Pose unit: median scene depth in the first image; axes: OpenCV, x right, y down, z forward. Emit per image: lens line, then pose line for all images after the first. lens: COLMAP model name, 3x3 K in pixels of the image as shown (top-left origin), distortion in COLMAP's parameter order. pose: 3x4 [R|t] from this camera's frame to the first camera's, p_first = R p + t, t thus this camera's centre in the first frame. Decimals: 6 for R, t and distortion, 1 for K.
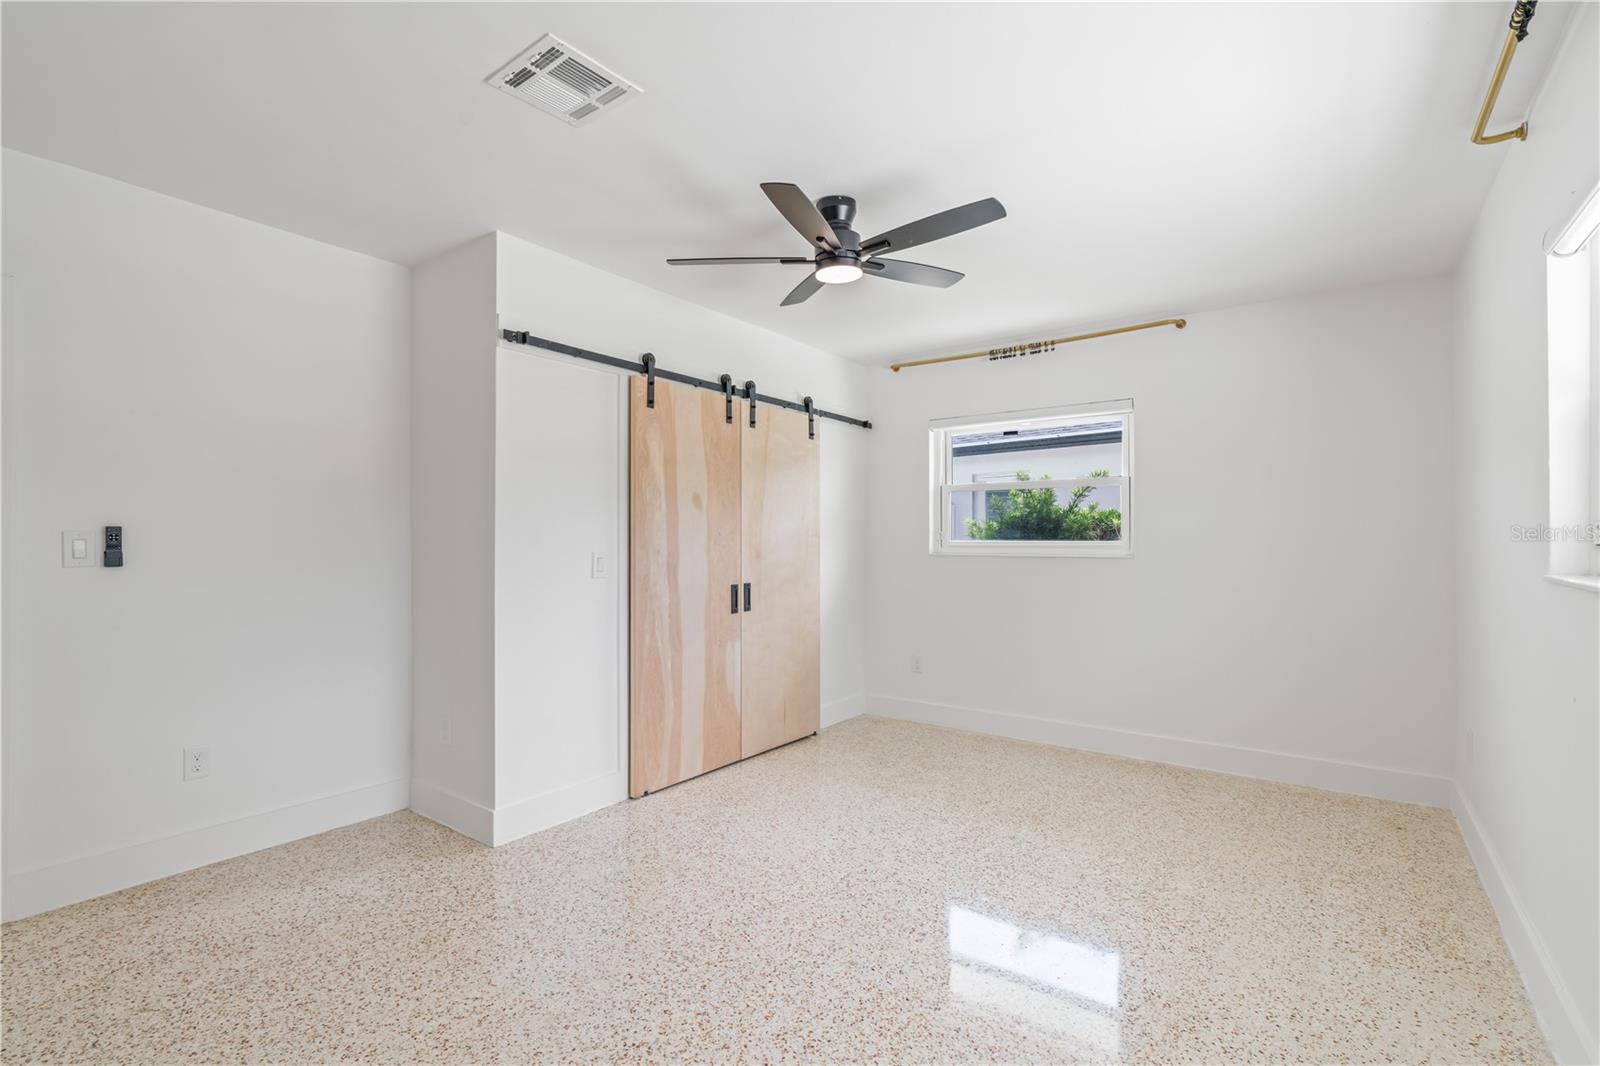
lens RADIAL K [[724.0, 0, 800.9], [0, 724.0, 526.7], [0, 0, 1]] dist [-0.014536, 0.005879]
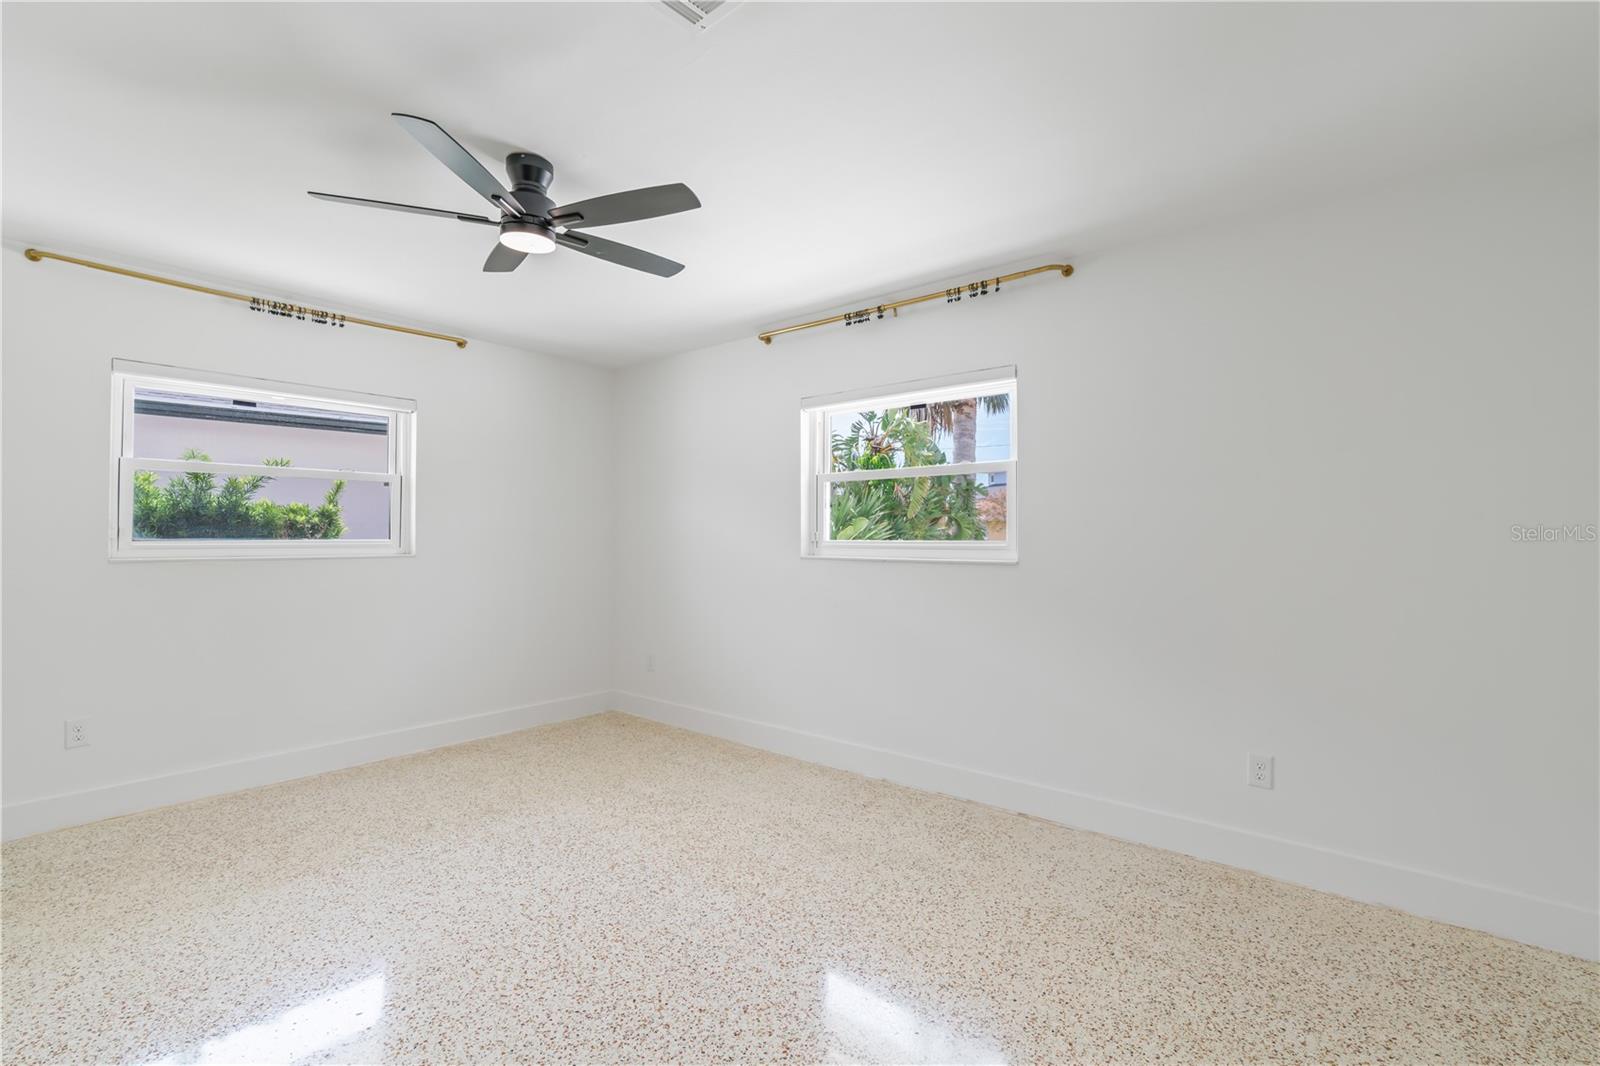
lens RADIAL K [[724.0, 0, 800.9], [0, 724.0, 526.7], [0, 0, 1]] dist [-0.014536, 0.005879]
pose [[0.056669, 0.013339, 0.998304, -0.664270], [-0.020785, 0.999710, -0.012178, 0.002169], [-0.998177, -0.020059, 0.056930, 0.501841]]
